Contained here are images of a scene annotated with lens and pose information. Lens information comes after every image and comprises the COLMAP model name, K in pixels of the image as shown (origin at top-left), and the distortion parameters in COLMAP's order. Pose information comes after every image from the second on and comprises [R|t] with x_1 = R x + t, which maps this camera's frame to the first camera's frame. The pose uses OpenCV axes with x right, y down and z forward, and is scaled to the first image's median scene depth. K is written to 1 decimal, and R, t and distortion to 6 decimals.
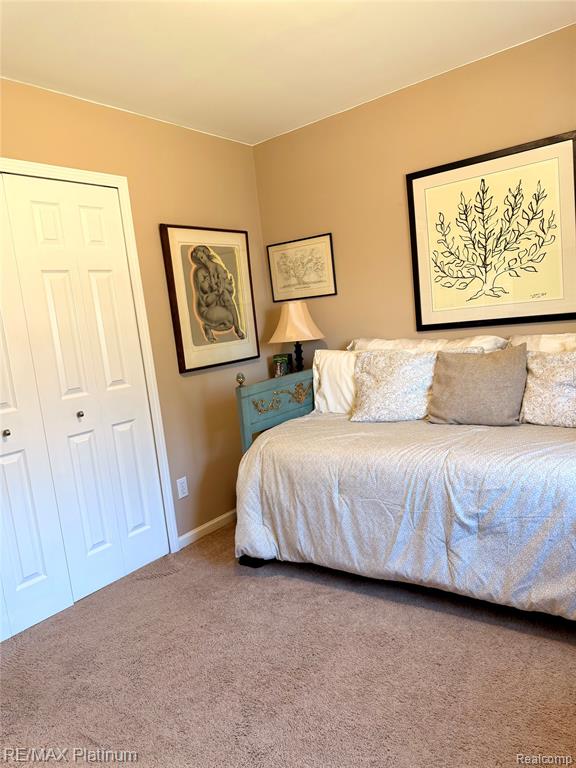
lens RADIAL K [[529.3, 0, 284.8], [0, 529.3, 401.1], [0, 0, 1]] dist [0.067384, -0.152290]
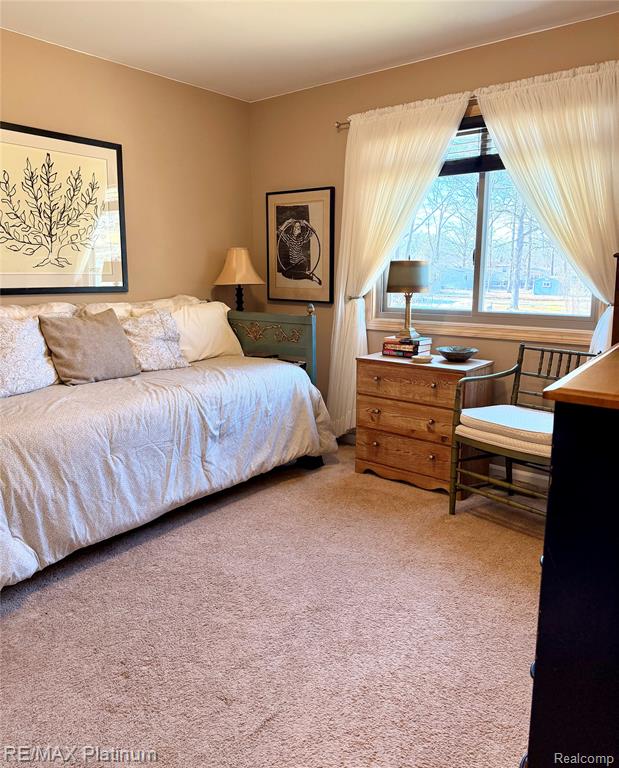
lens RADIAL K [[617.2, 0, 297.8], [0, 617.2, 383.2], [0, 0, 1]] dist [0.002130, -0.004904]
pose [[0.004772, -0.072861, 0.997331, -0.906179], [0.149425, 0.986197, 0.071333, 0.018614], [-0.988762, 0.148685, 0.015593, 0.579847]]
